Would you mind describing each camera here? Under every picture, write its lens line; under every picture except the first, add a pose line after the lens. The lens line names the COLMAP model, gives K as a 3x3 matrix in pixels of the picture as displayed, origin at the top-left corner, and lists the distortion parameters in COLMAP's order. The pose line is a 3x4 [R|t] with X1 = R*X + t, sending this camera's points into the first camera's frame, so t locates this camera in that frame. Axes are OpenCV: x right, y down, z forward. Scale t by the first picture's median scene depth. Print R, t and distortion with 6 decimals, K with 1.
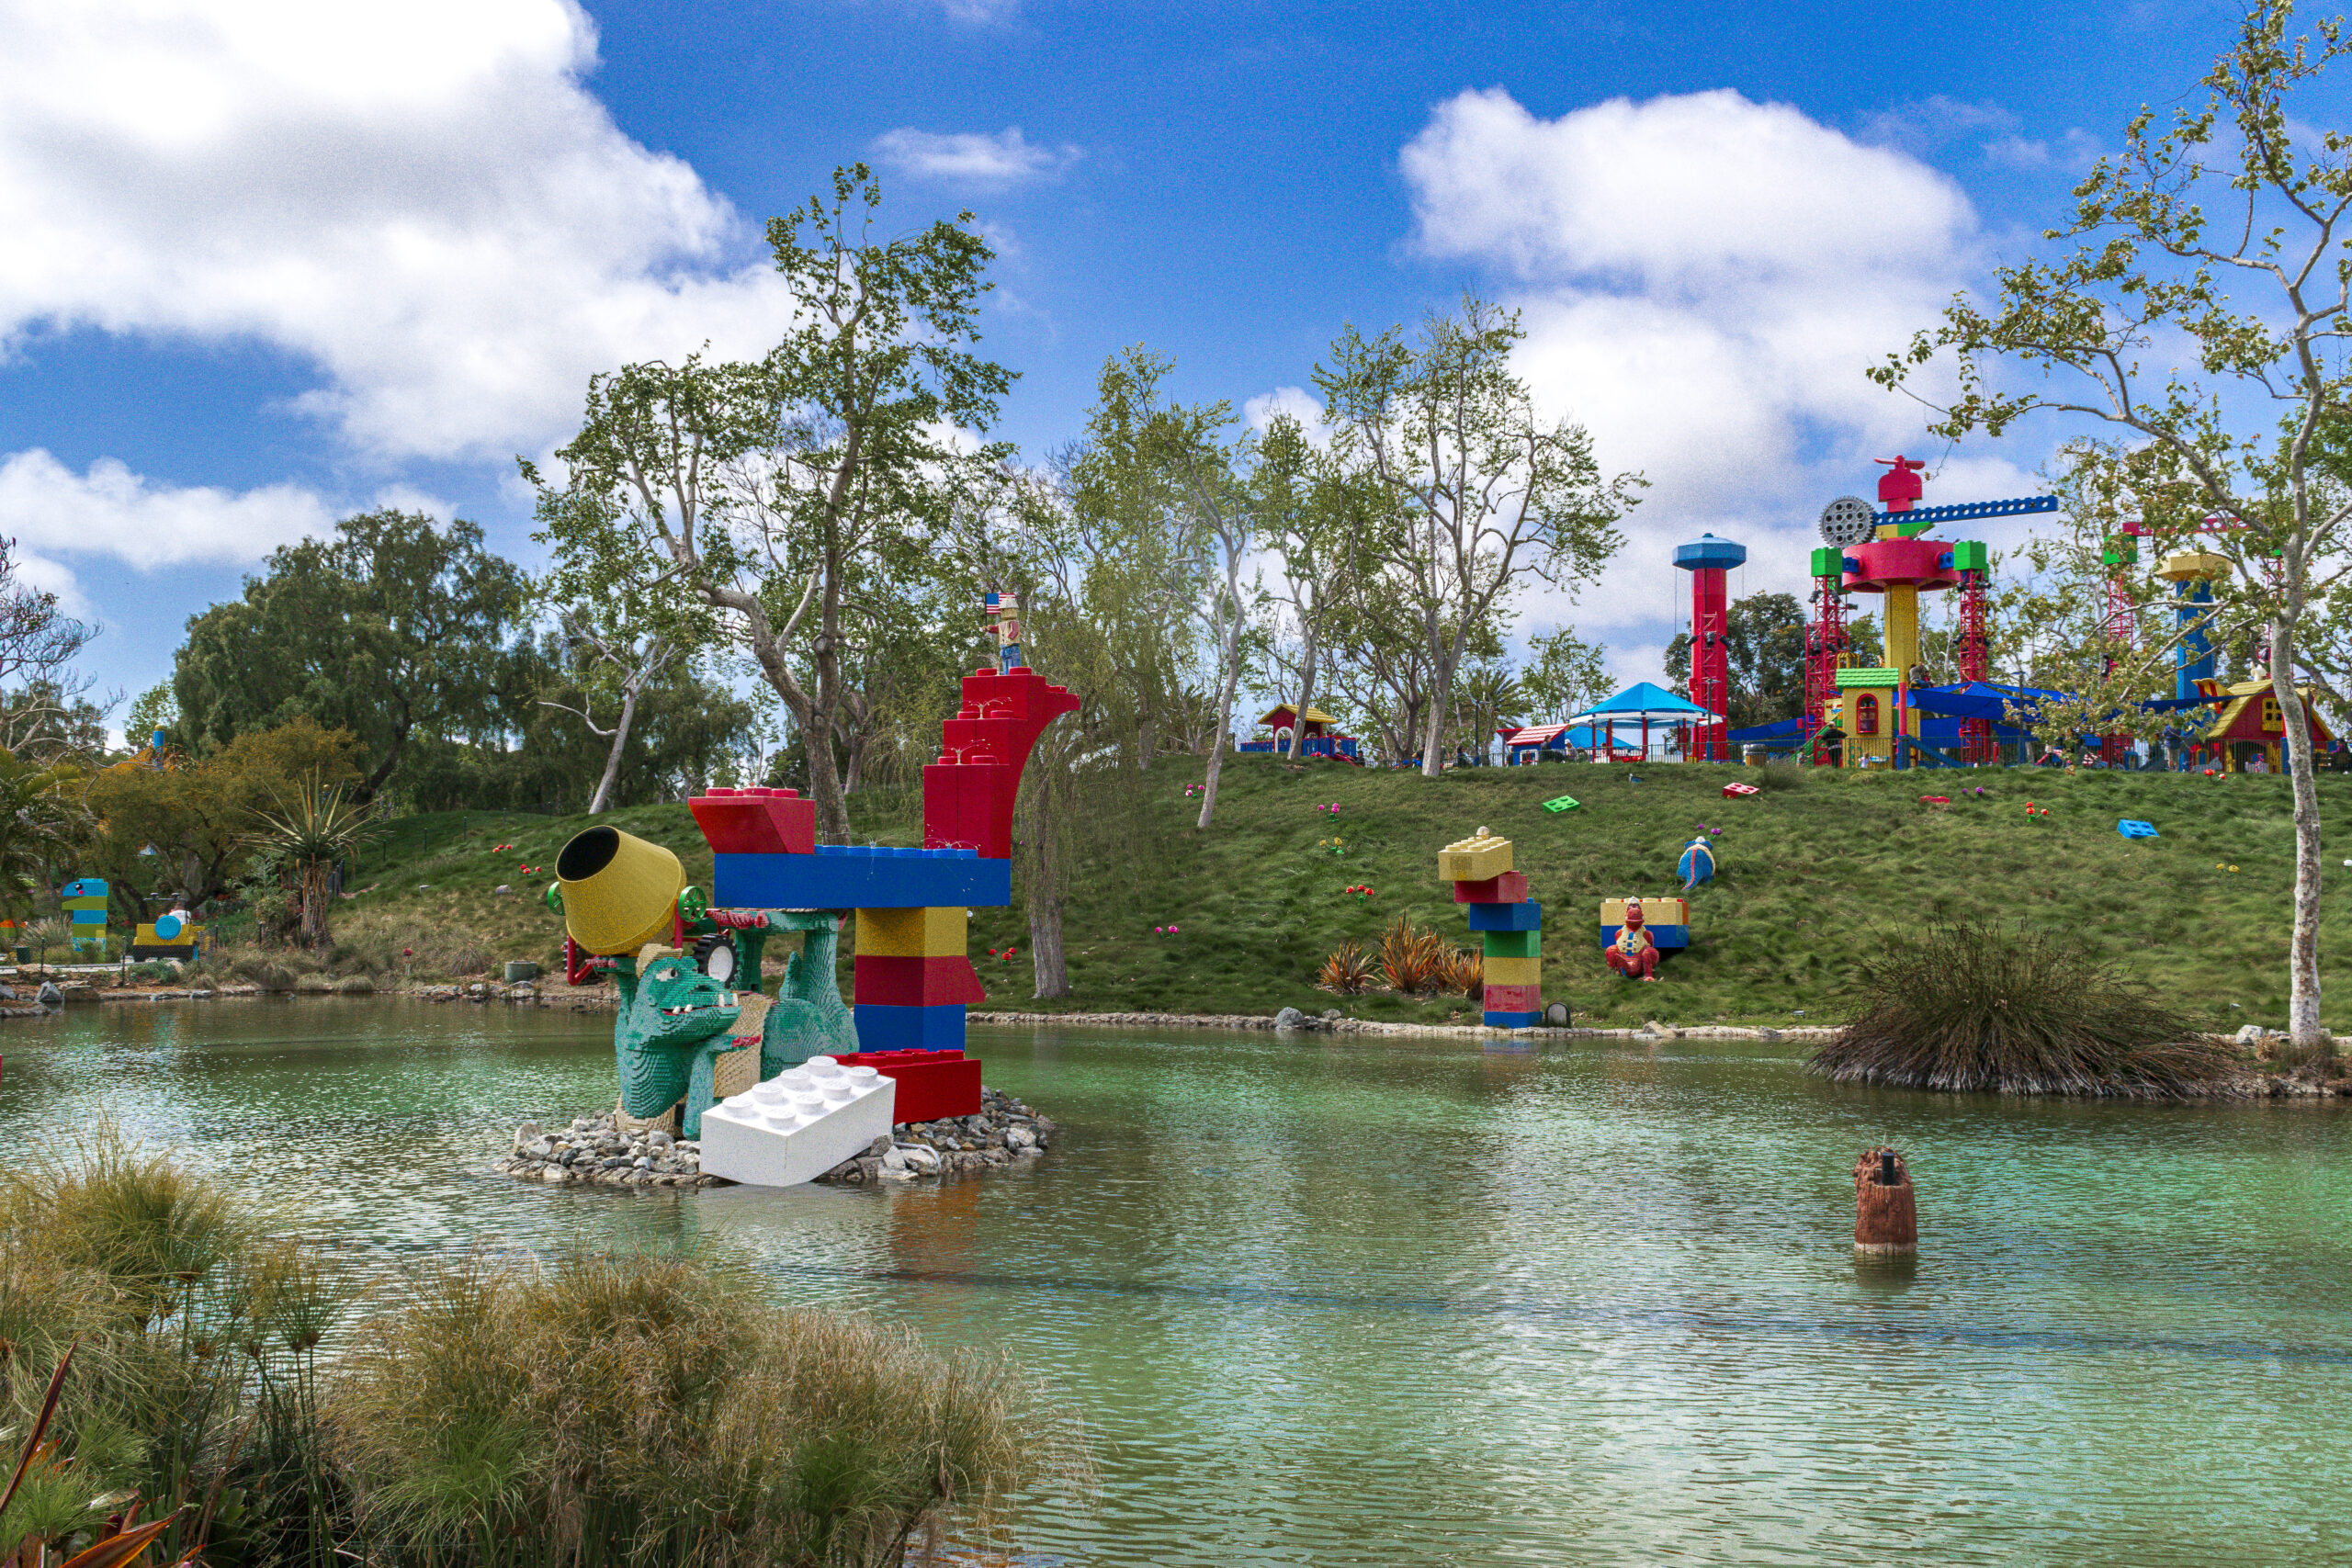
lens RADIAL K [[2283.4, 0, 1165.2], [0, 2283.4, 708.9], [0, 0, 1]] dist [-0.002603, 0.000000]
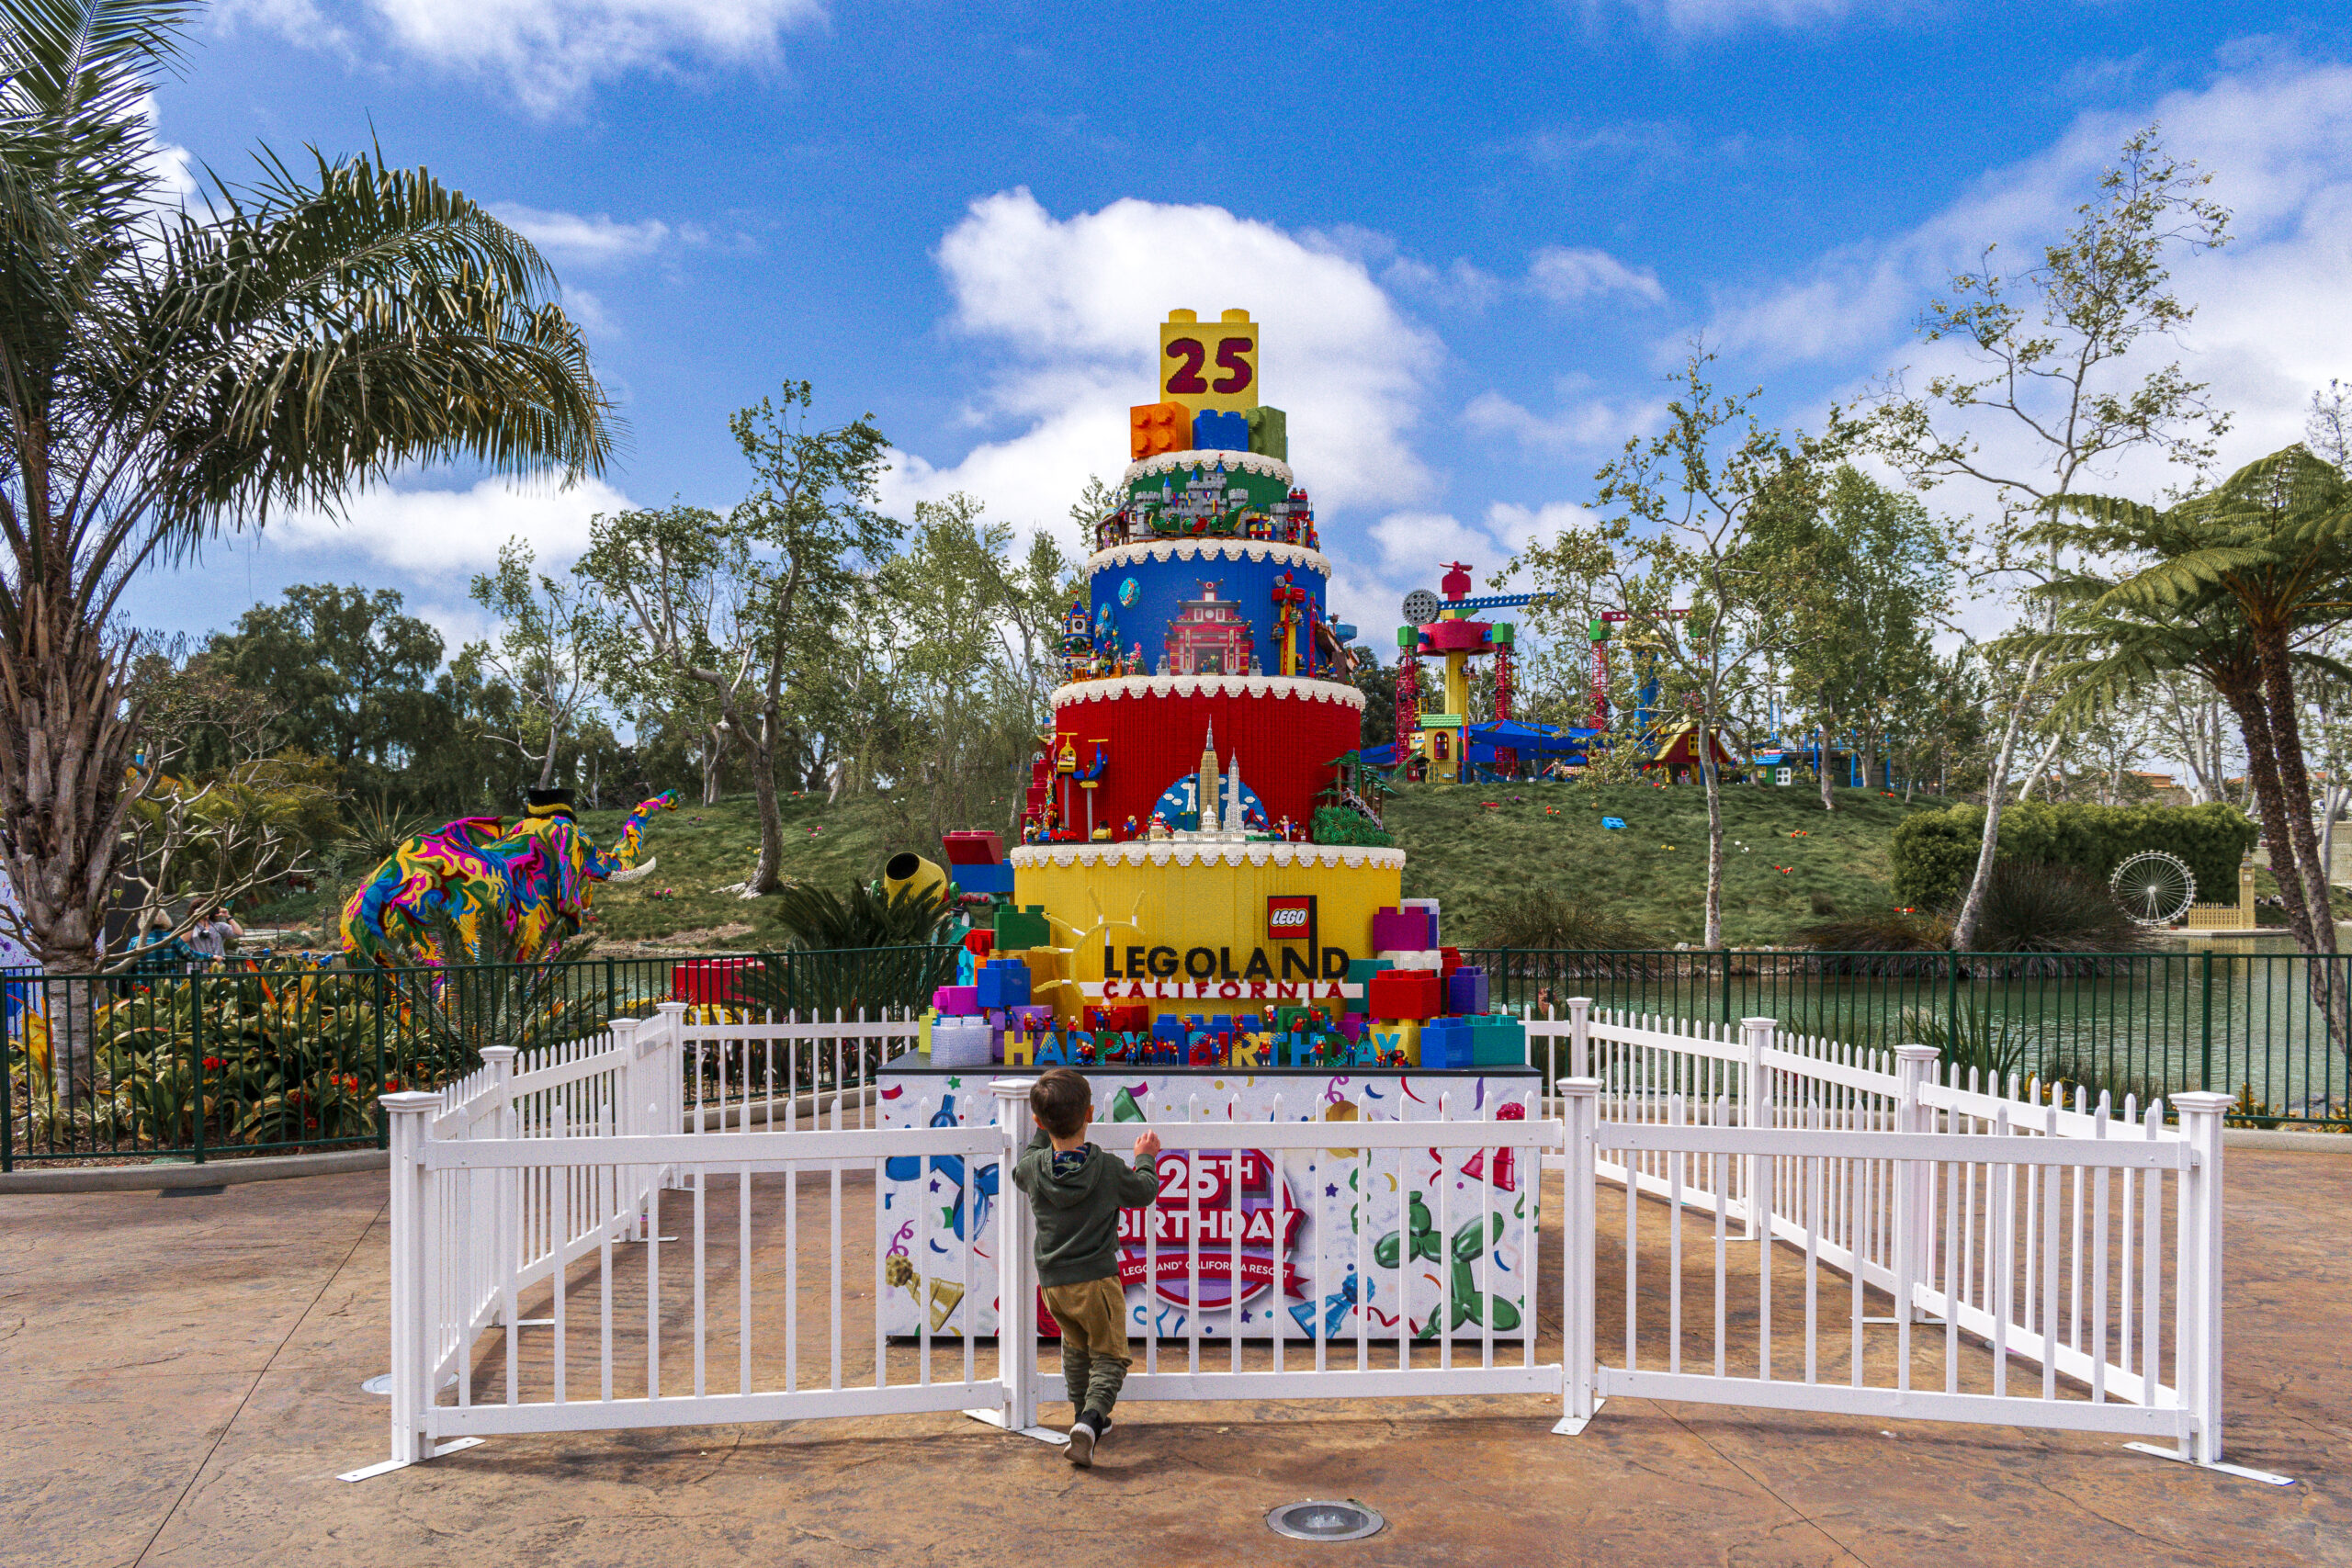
lens RADIAL K [[1850.0, 0, 1176.5], [0, 1850.0, 782.8], [0, 0, 1]] dist [0.010986, 0.001014]
pose [[0.983819, -0.006402, 0.179052, -0.083850], [-0.000277, 0.999306, 0.037253, -0.018915], [-0.179166, -0.036700, 0.983134, -0.168249]]
